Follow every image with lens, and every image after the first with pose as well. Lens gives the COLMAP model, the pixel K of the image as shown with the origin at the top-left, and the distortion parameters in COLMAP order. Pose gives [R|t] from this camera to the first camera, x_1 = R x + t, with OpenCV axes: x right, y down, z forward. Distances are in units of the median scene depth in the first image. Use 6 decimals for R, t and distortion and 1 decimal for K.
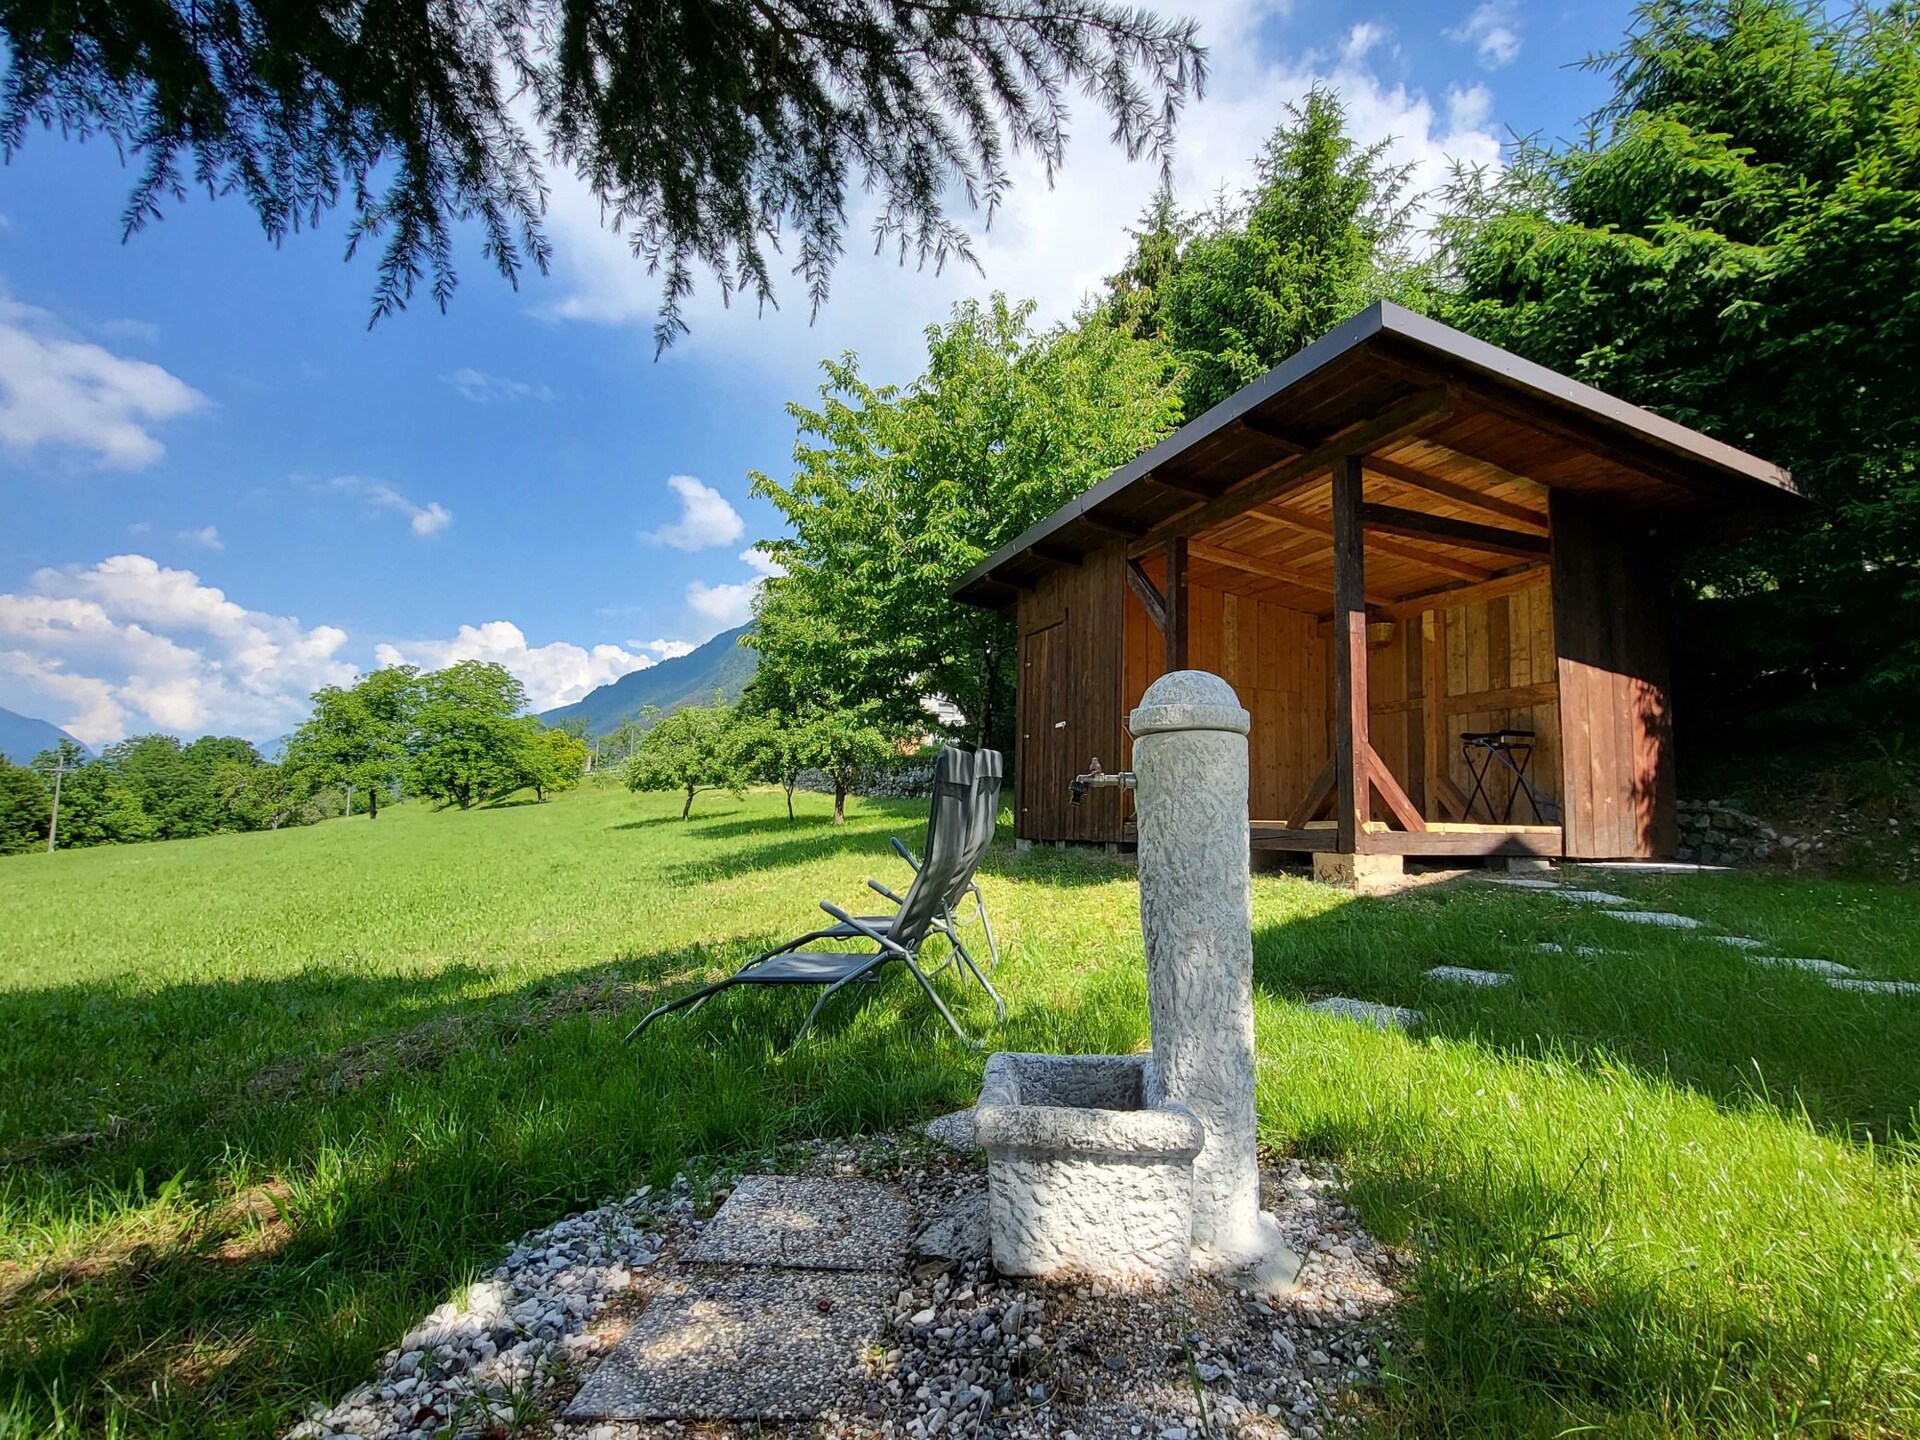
lens RADIAL K [[920.5, 0, 960.0], [0, 920.5, 720.0], [0, 0, 1]] dist [0.001839, -0.001143]
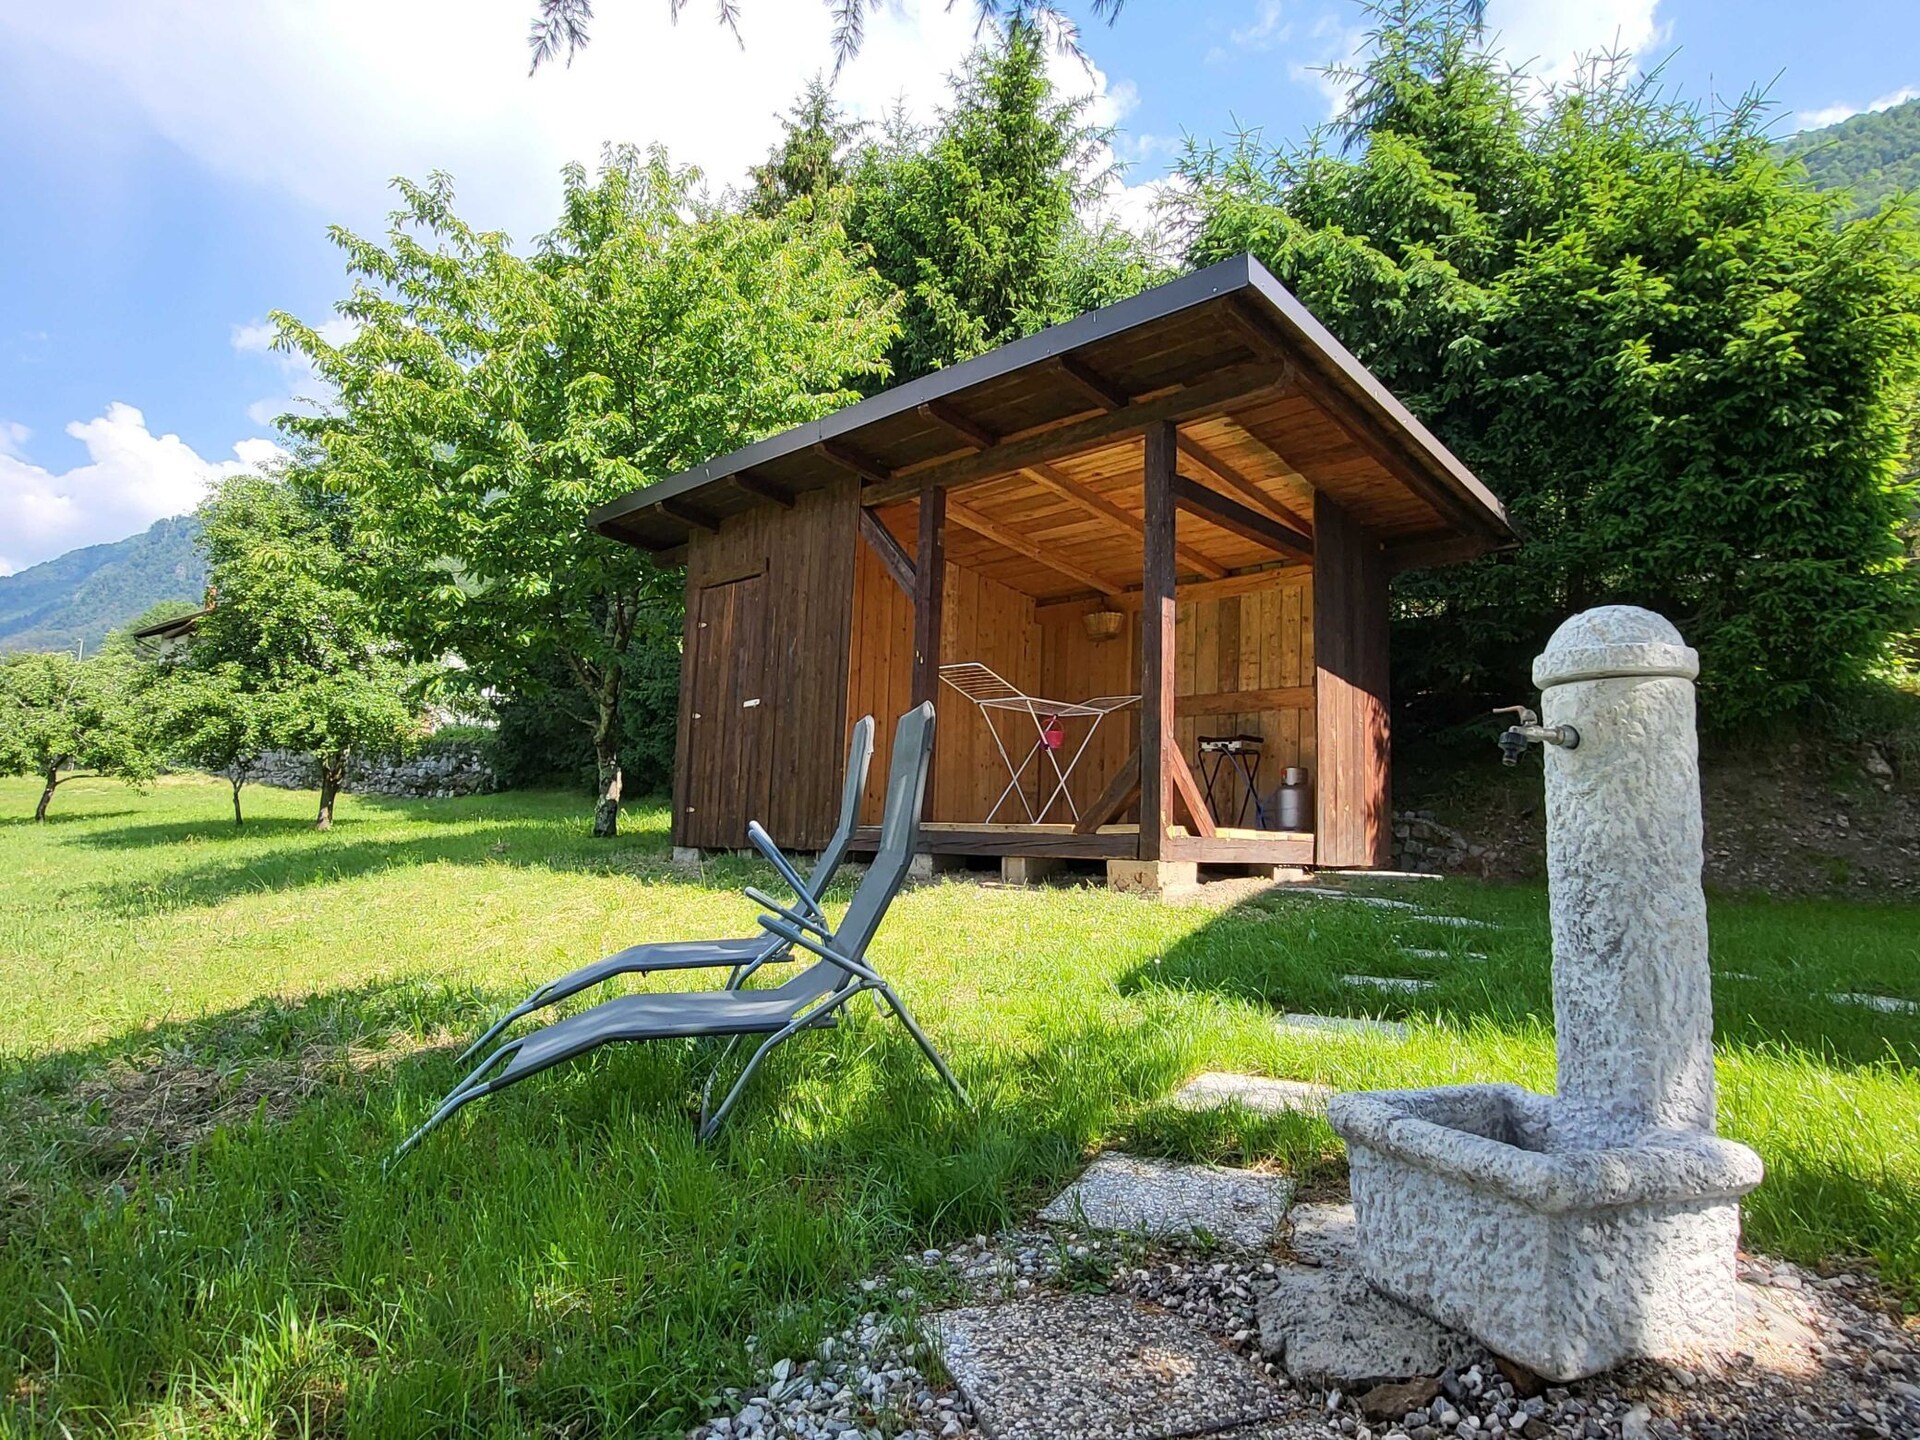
lens RADIAL K [[1100.1, 0, 960.0], [0, 1100.1, 720.0], [0, 0, 1]] dist [0.000055, 0.001056]
pose [[0.910908, 0.053880, 0.409077, -0.104392], [-0.056432, 0.998389, -0.005840, 0.013262], [-0.408733, -0.017765, 0.912481, 0.052403]]
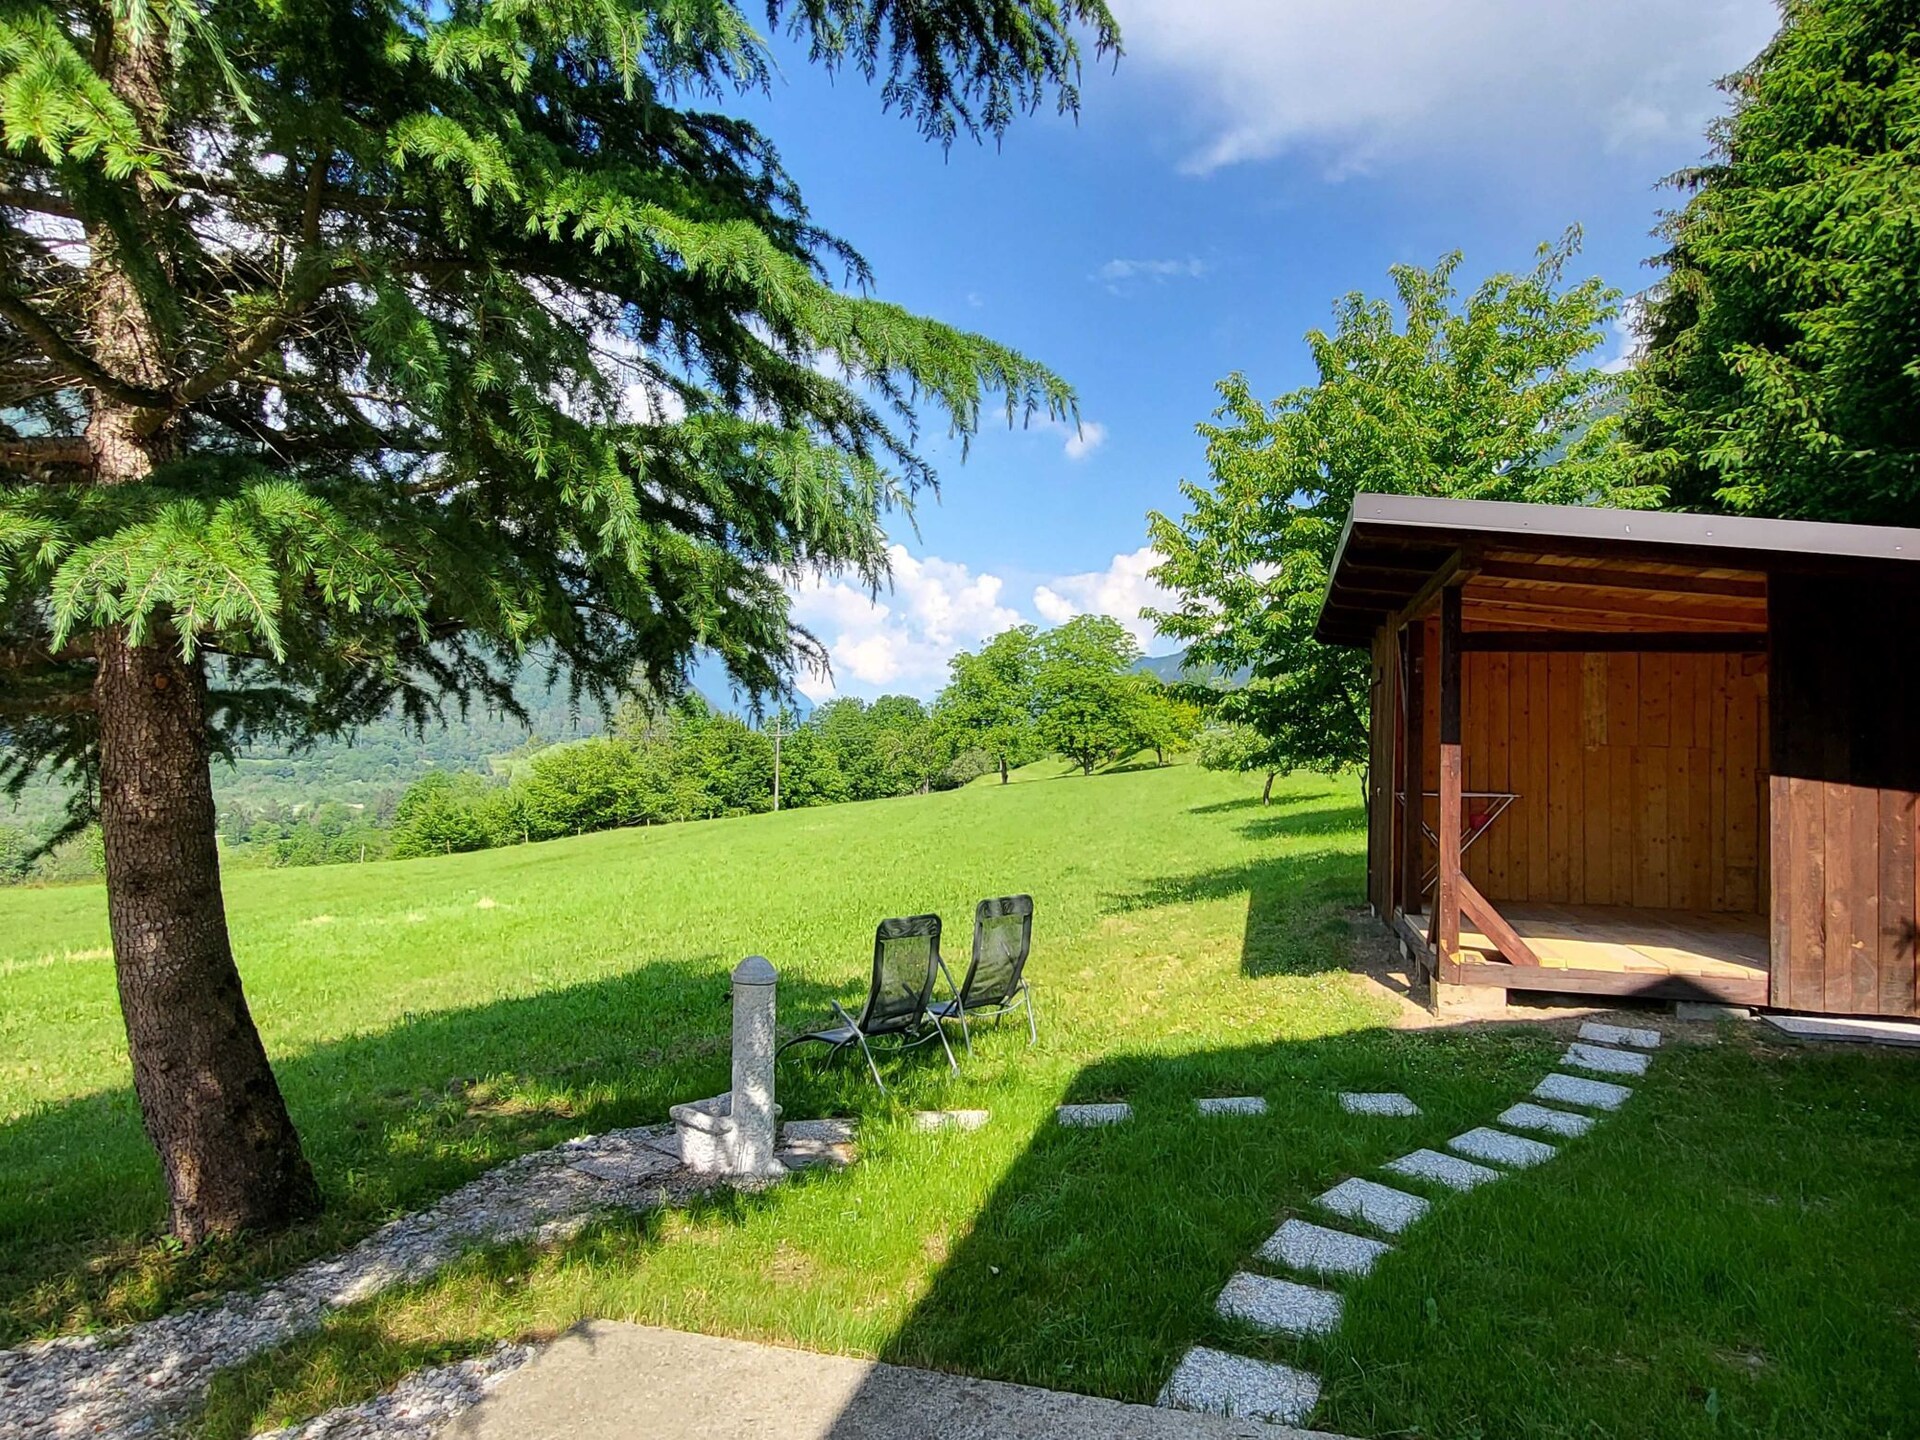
lens RADIAL K [[1159.0, 0, 960.0], [0, 1159.0, 720.0], [0, 0, 1]] dist [-0.004853, 0.004507]
pose [[0.806167, -0.016792, -0.591450, 0.405416], [0.054194, 0.997491, 0.045547, -0.125082], [0.589201, -0.068772, 0.805054, -0.183406]]
